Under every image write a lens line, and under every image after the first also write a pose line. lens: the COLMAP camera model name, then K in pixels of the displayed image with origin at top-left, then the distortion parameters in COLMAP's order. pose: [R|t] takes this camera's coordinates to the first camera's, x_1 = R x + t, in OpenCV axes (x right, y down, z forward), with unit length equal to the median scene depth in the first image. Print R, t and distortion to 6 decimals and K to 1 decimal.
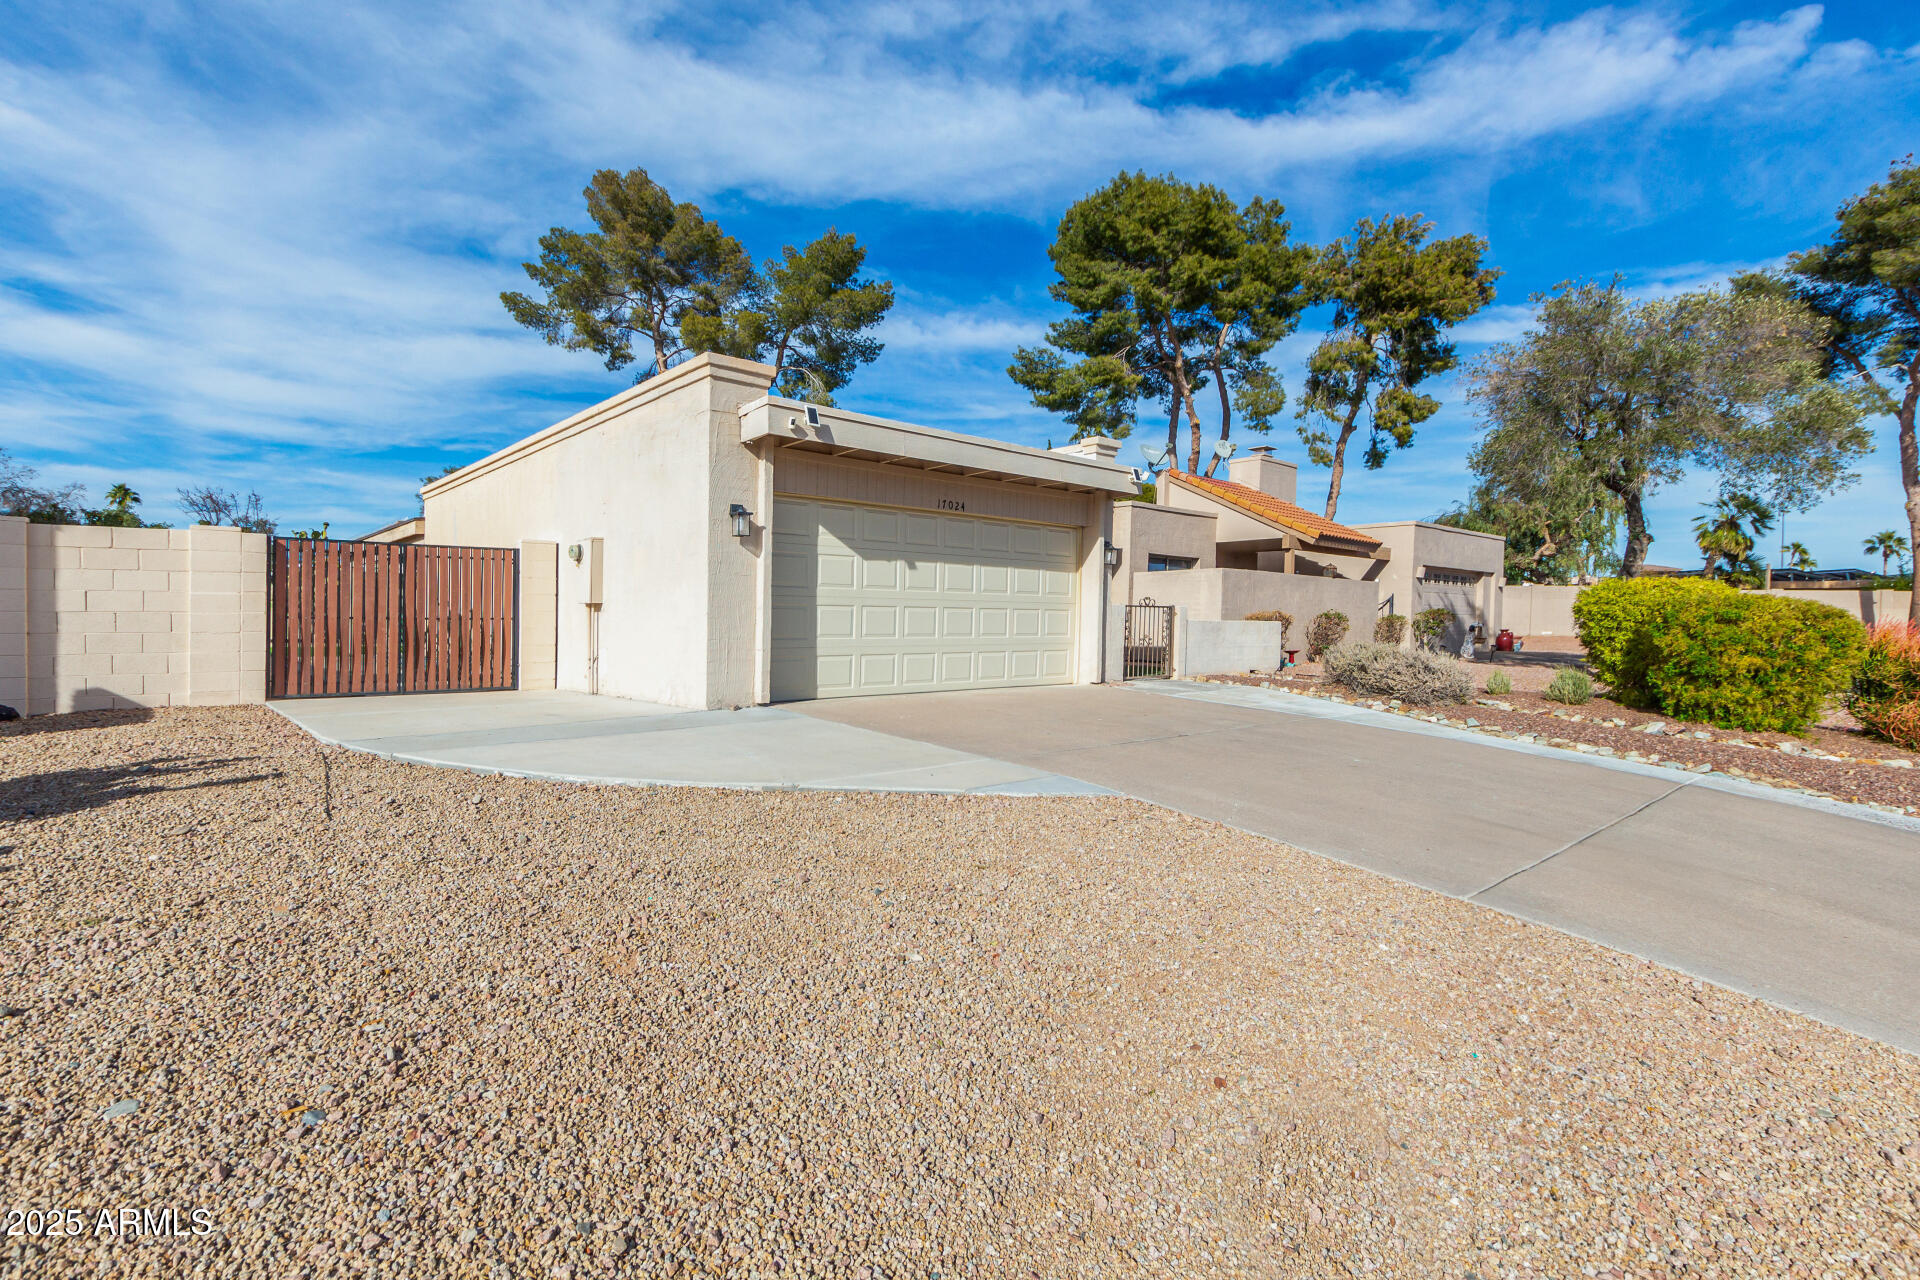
lens RADIAL K [[897.2, 0, 955.8], [0, 897.2, 636.3], [0, 0, 1]] dist [0.003990, -0.002407]
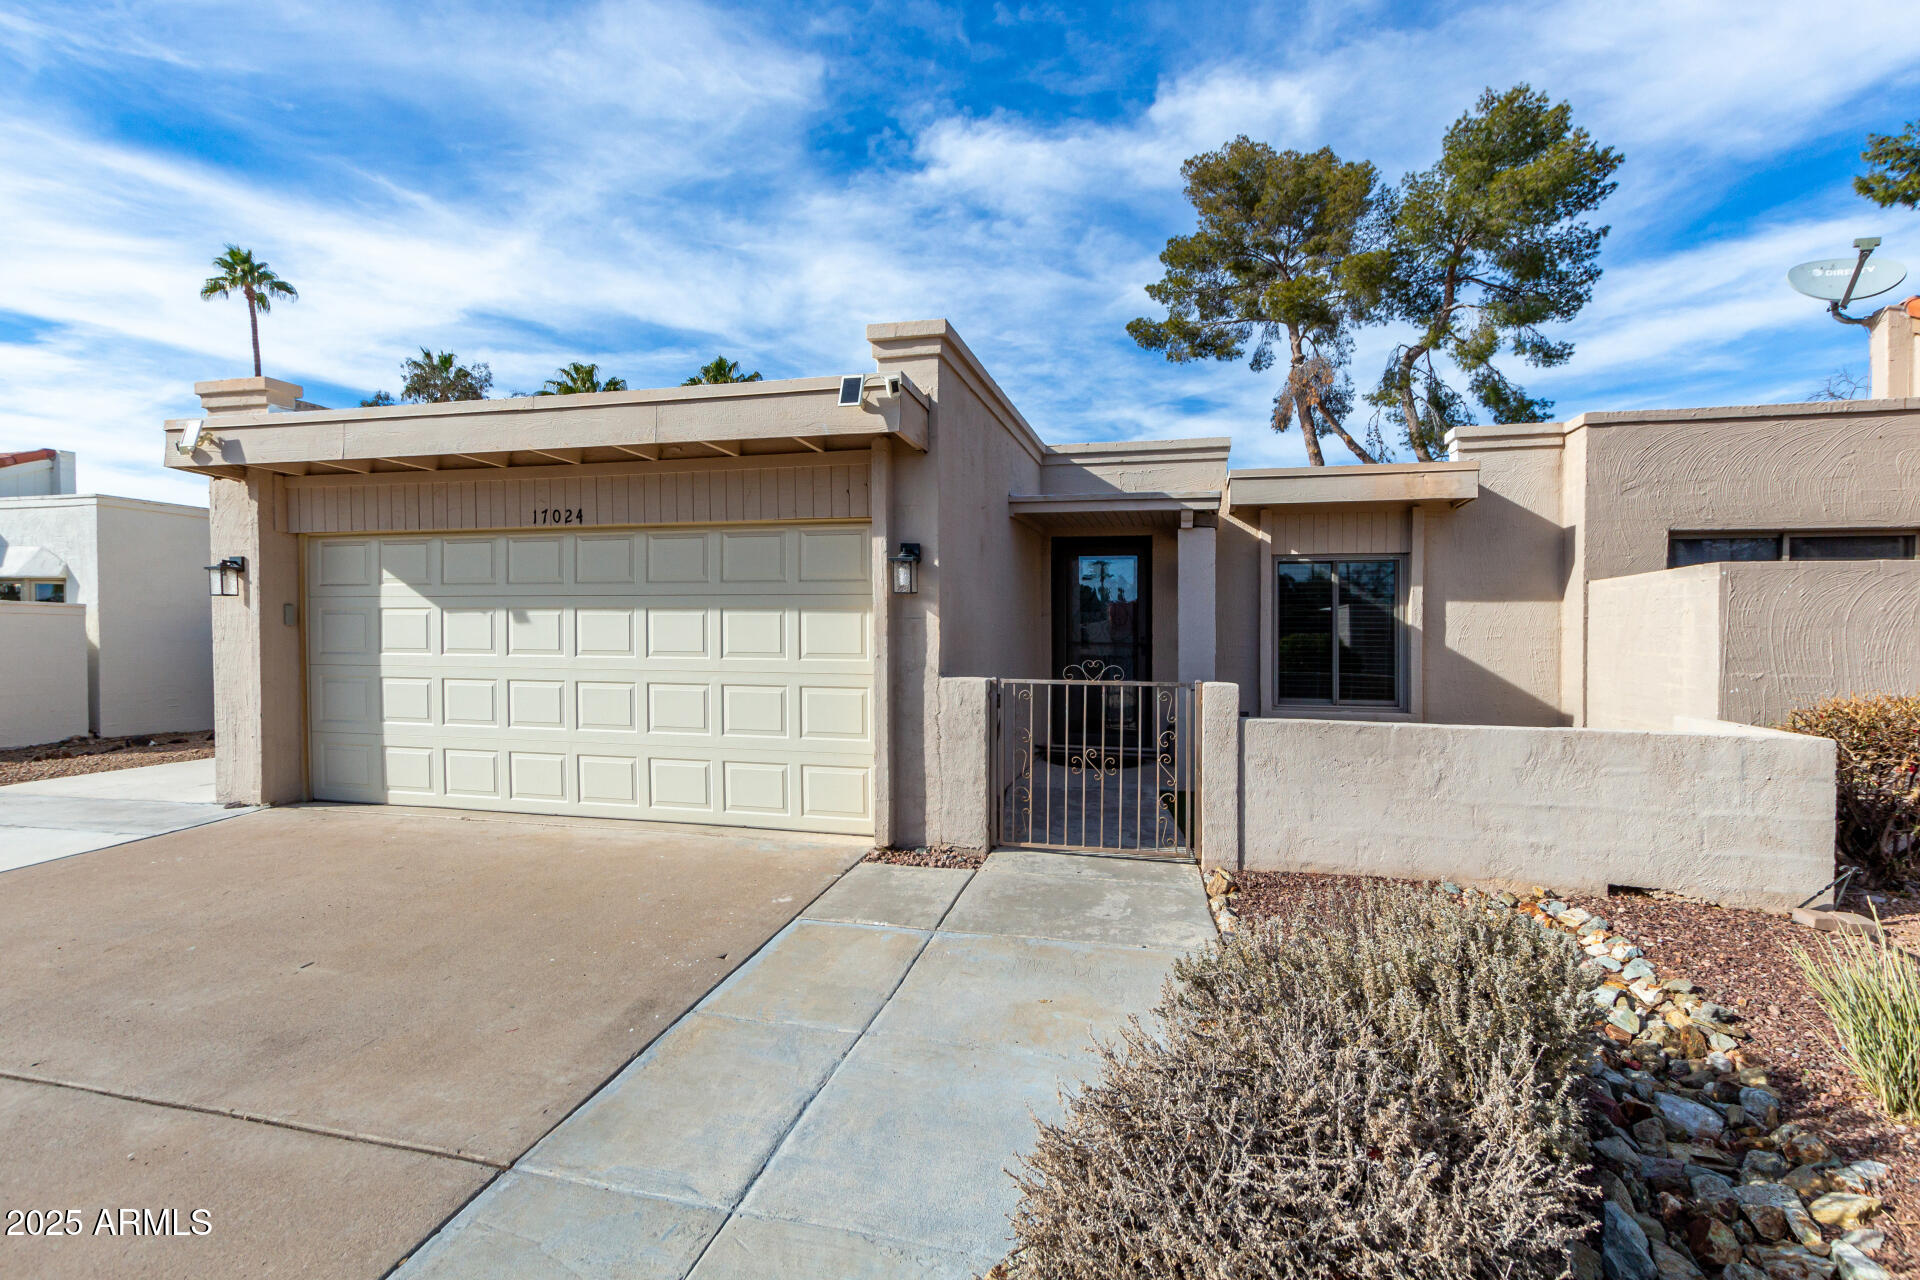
lens RADIAL K [[897.2, 0, 960.5], [0, 897.2, 643.5], [0, 0, 1]] dist [0.003990, -0.002407]
pose [[0.565851, 0.006551, -0.824482, 0.704470], [-0.016332, 0.999861, -0.003265, -0.065925], [0.824346, 0.015313, 0.565879, 0.942126]]
